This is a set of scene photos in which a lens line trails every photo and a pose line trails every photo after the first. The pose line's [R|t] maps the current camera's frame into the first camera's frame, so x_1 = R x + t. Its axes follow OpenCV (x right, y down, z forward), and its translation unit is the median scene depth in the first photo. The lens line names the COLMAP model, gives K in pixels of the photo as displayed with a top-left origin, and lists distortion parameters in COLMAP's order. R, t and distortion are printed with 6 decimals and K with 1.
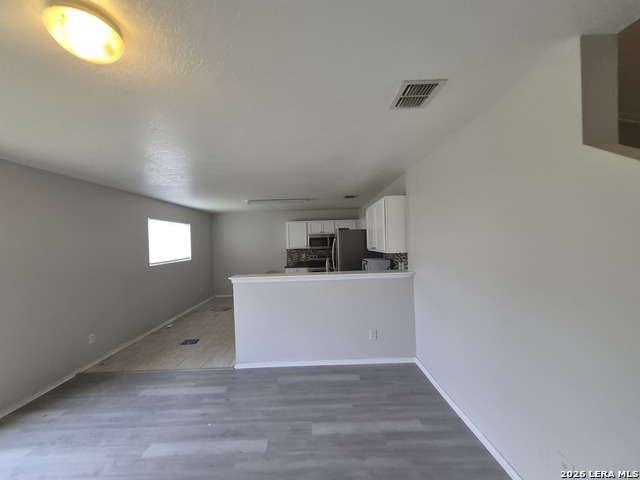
lens RADIAL K [[249.4, 0, 313.5], [0, 249.4, 241.5], [0, 0, 1]] dist [0.001115, -0.000510]
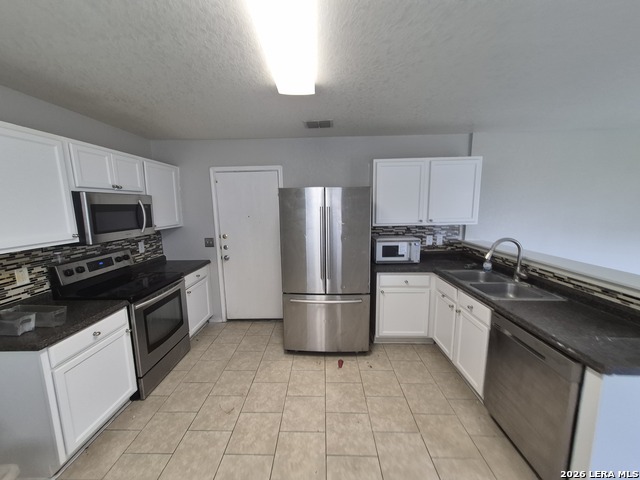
lens RADIAL K [[249.4, 0, 313.5], [0, 249.4, 241.5], [0, 0, 1]] dist [0.001115, -0.000510]
pose [[0.048564, -0.112658, 0.992446, -0.822498], [0.010448, 0.993622, 0.112280, -0.002239], [-0.998765, 0.004916, 0.049431, 2.087698]]
